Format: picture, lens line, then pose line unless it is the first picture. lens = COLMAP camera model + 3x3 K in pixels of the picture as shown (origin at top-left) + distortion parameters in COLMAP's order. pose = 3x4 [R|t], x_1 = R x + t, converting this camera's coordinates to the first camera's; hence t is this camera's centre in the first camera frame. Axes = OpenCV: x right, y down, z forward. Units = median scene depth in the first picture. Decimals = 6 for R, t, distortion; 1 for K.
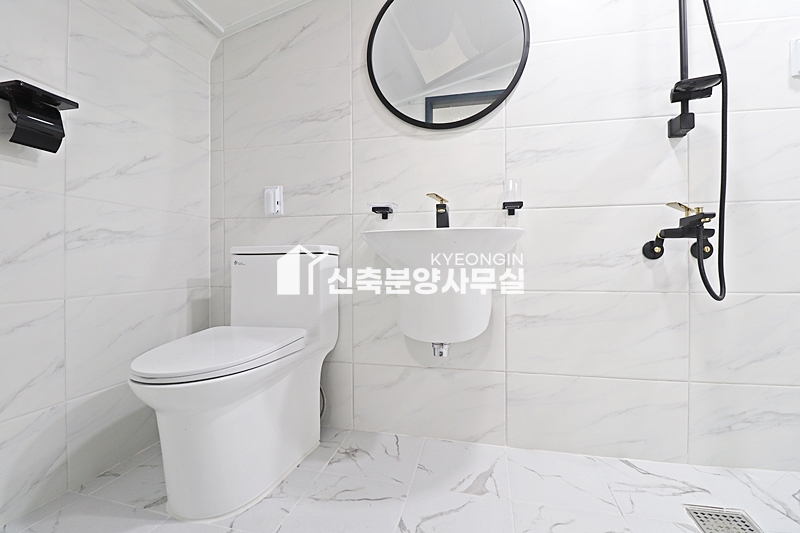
lens RADIAL K [[369.5, 0, 399.8], [0, 369.5, 265.5], [0, 0, 1]] dist [-0.012823, -0.004285]
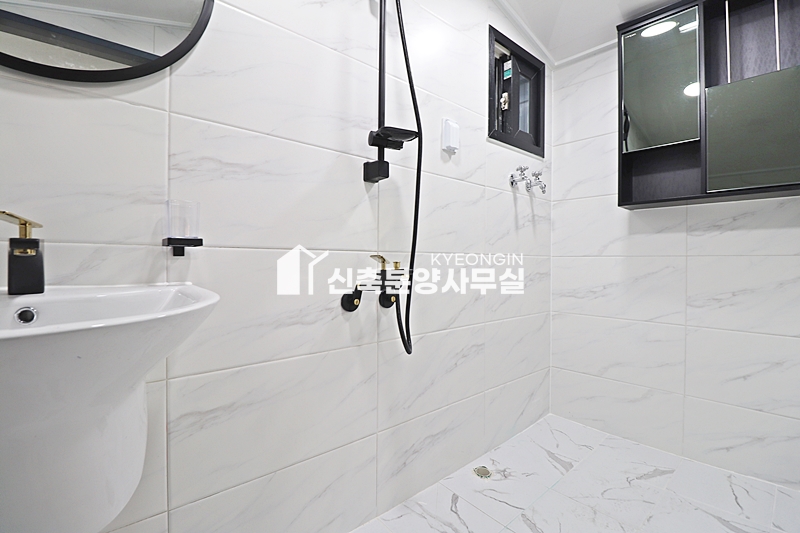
lens RADIAL K [[369.5, 0, 400.7], [0, 369.5, 261.9], [0, 0, 1]] dist [-0.012823, -0.004285]
pose [[0.582504, 0.007824, 0.812790, 0.021071], [0.001389, 0.999943, -0.010622, -0.129692], [-0.812826, 0.007317, 0.582460, 0.368204]]
